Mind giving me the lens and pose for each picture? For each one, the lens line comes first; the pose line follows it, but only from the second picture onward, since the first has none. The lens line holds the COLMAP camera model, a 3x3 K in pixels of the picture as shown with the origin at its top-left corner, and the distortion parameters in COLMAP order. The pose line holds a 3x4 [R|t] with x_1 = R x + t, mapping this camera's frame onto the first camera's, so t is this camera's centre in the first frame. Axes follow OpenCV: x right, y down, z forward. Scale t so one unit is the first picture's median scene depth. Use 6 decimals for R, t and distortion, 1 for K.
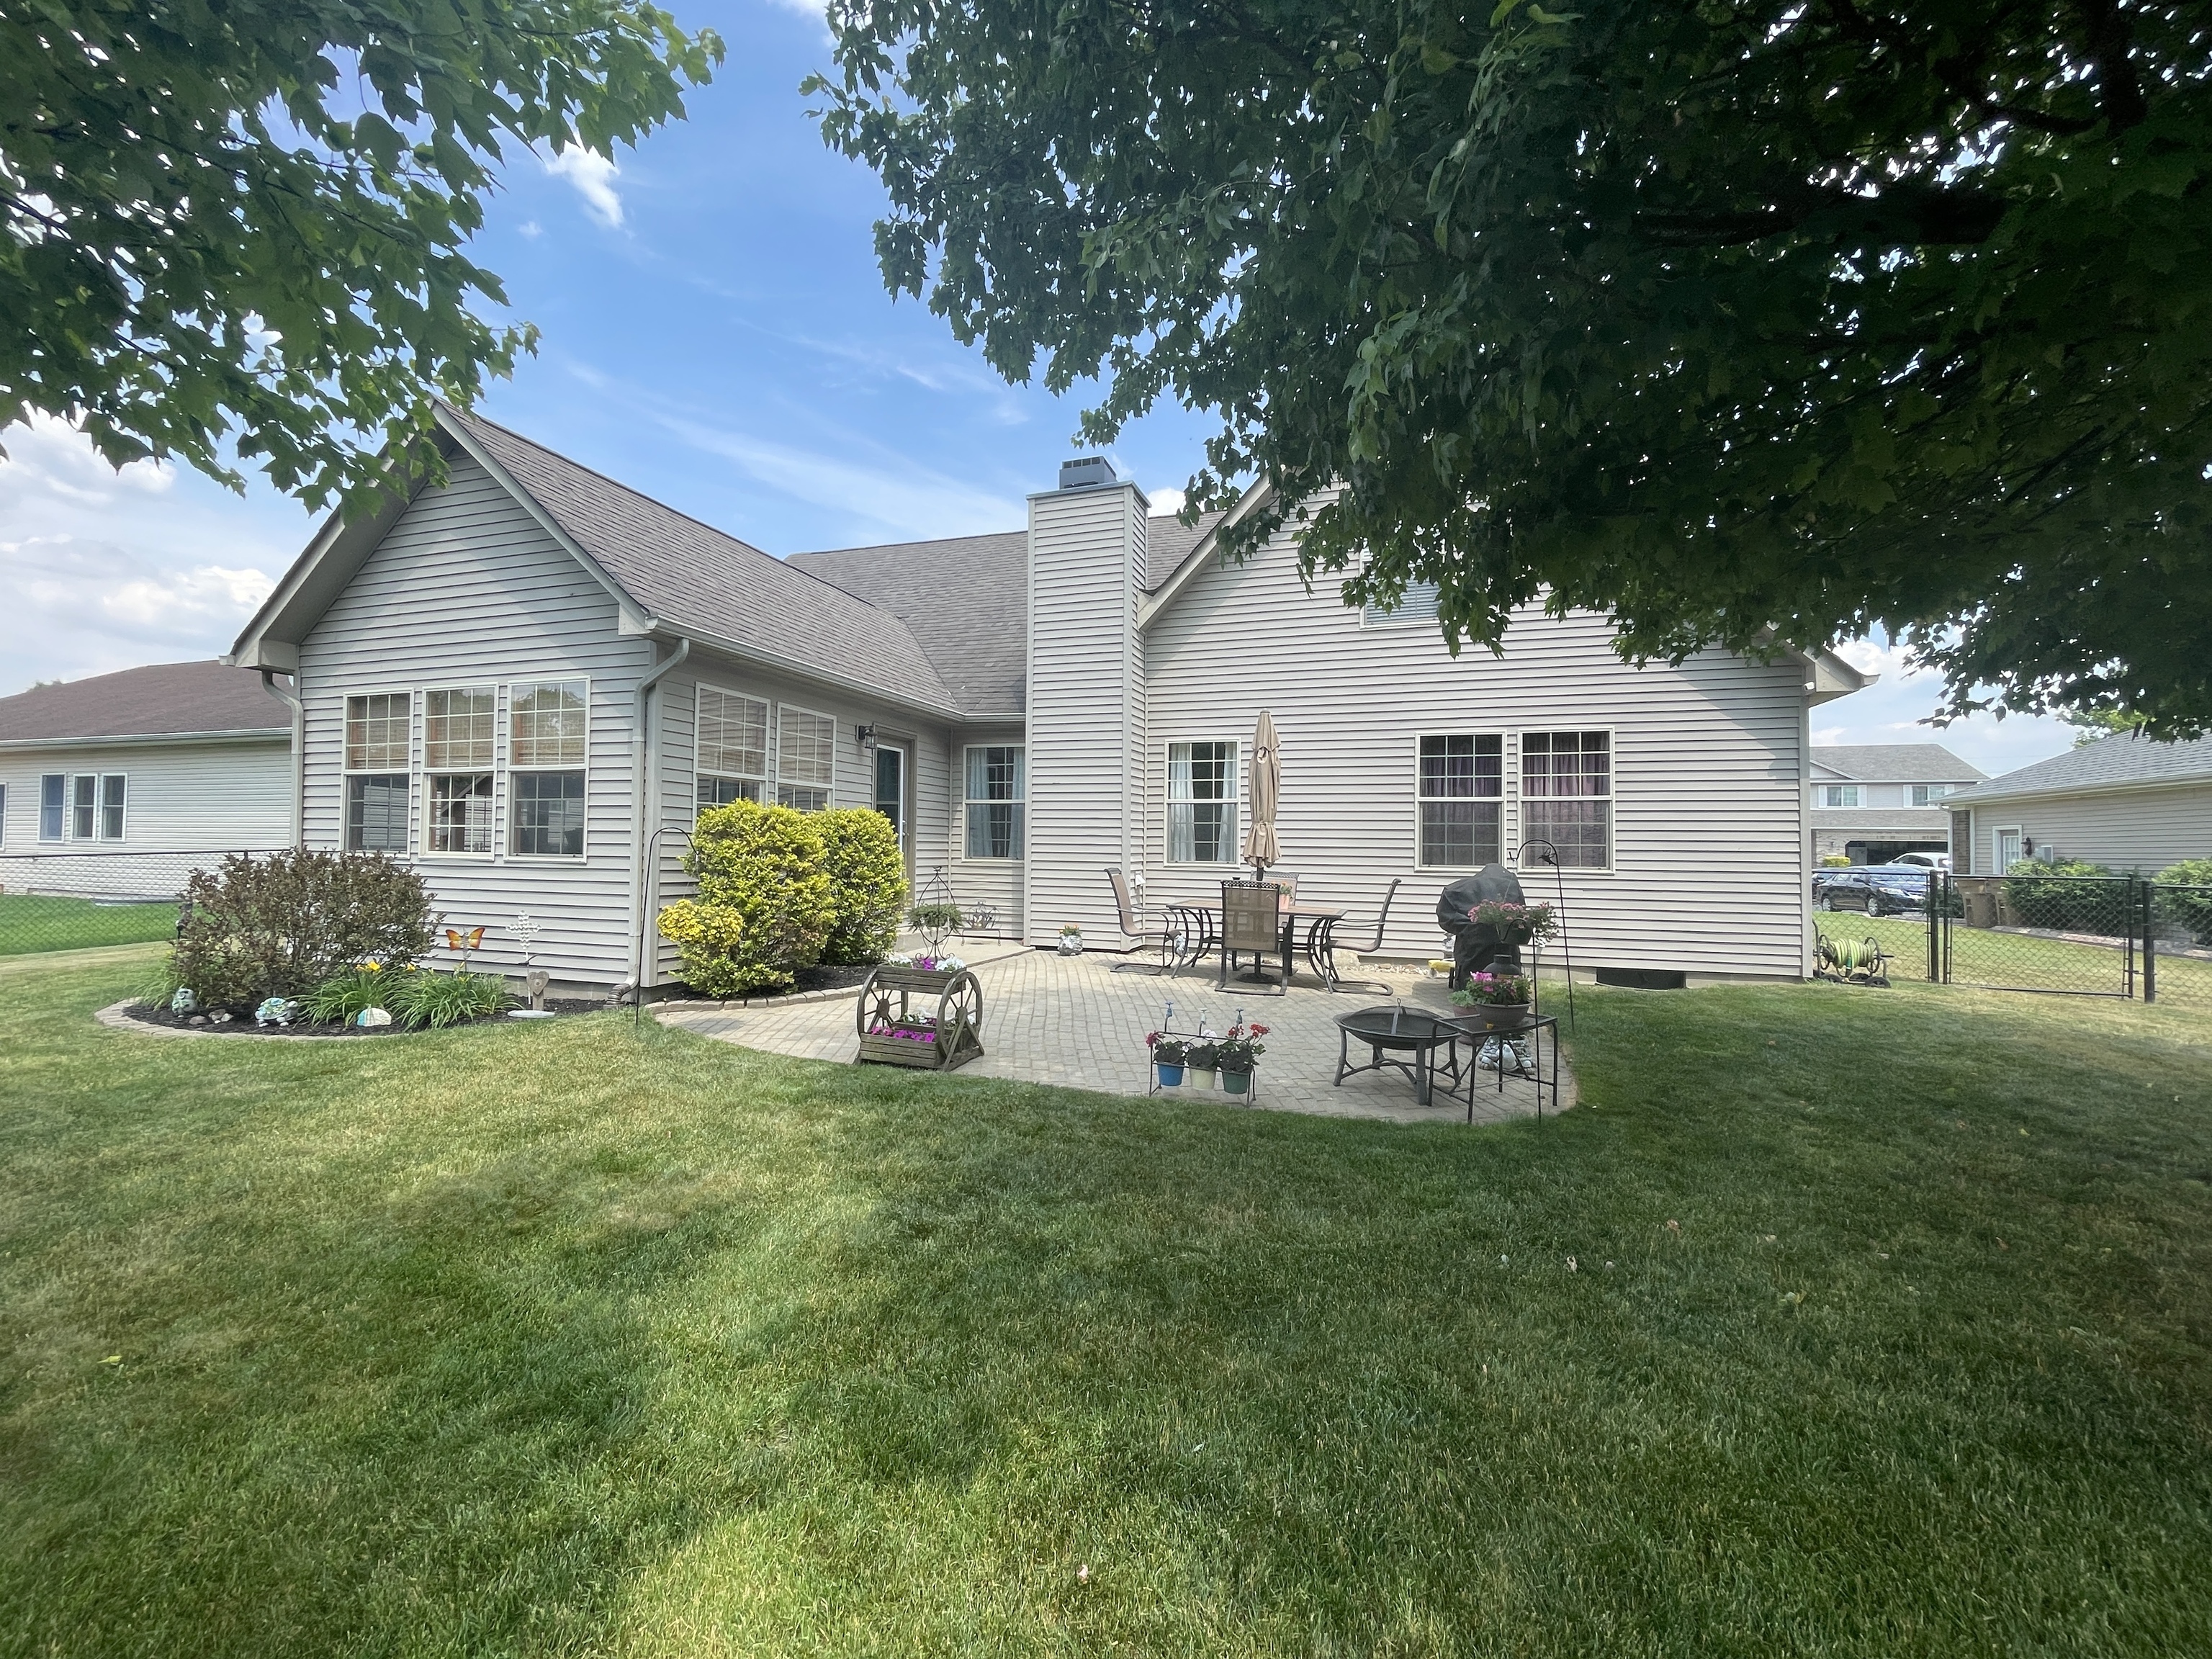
lens RADIAL K [[902.1, 0, 1101.7], [0, 902.1, 827.8], [0, 0, 1]] dist [-0.000323, 0.000042]
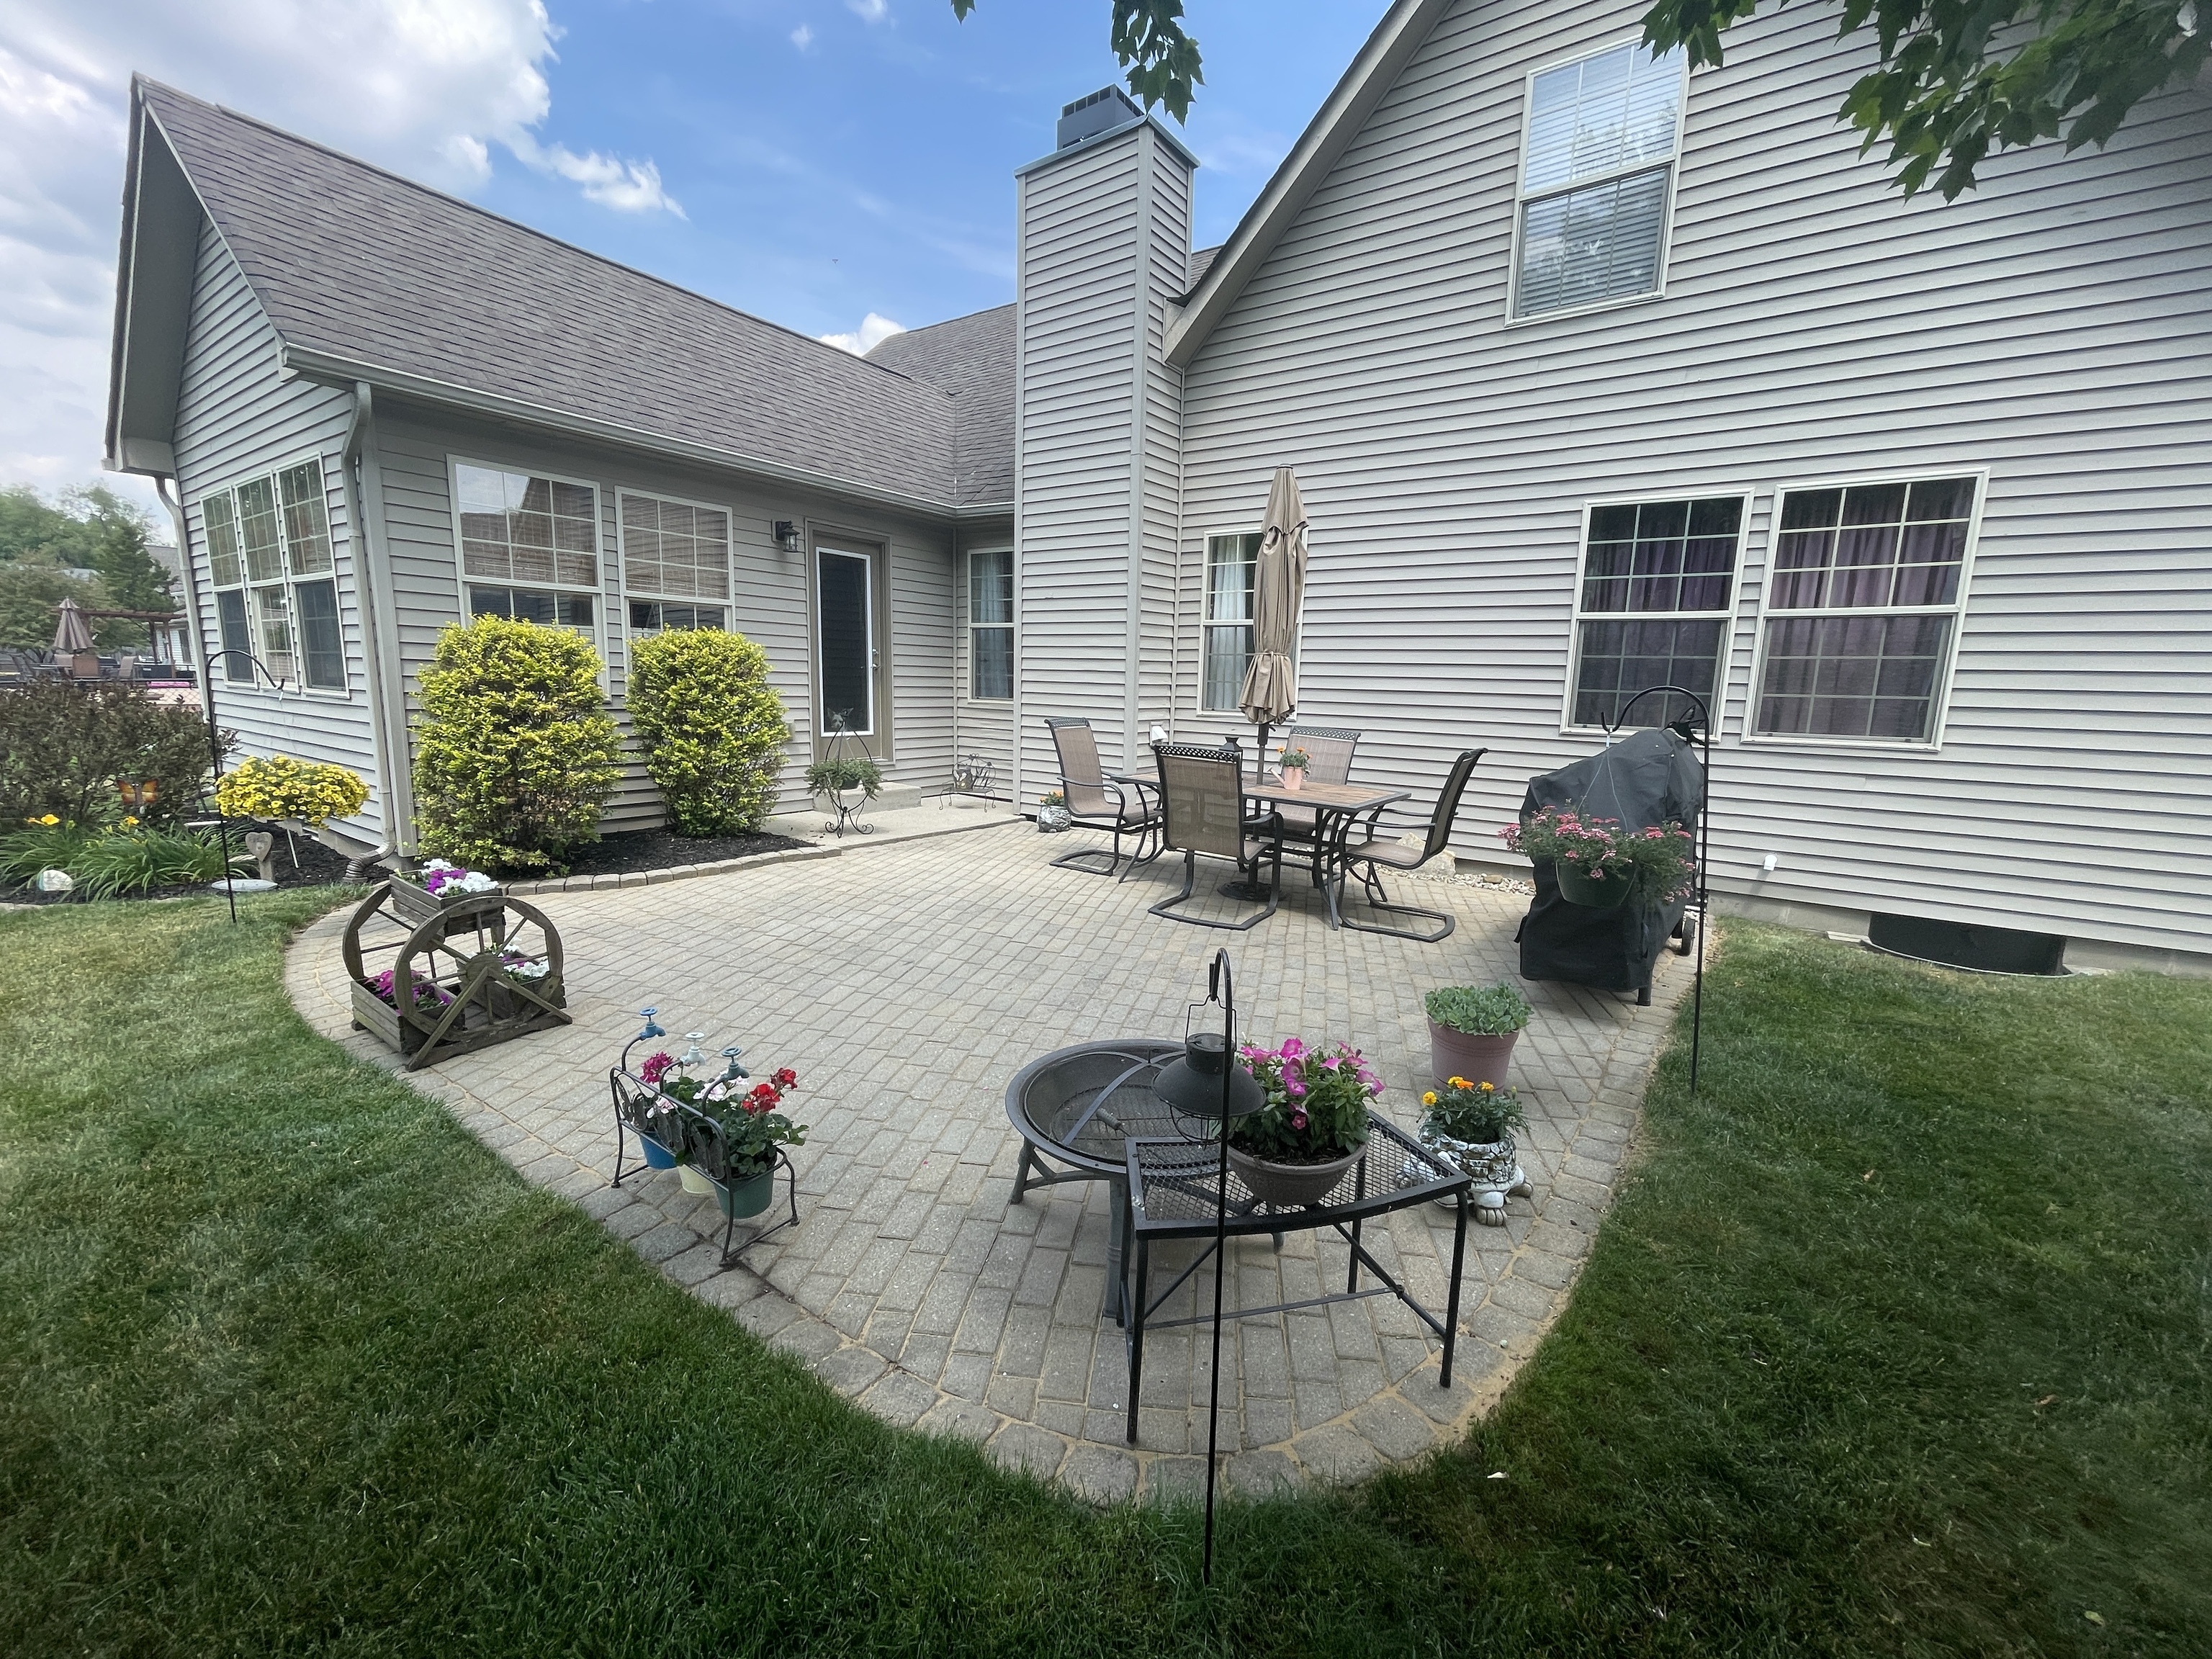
lens RADIAL K [[909.2, 0, 1103.5], [0, 909.2, 824.2], [0, 0, 1]] dist [-0.014490, 0.013240]
pose [[0.959060, 0.057248, -0.277358, 0.230103], [-0.007918, 0.984393, 0.175807, 0.001896], [0.283093, -0.166413, 0.944545, 0.318418]]
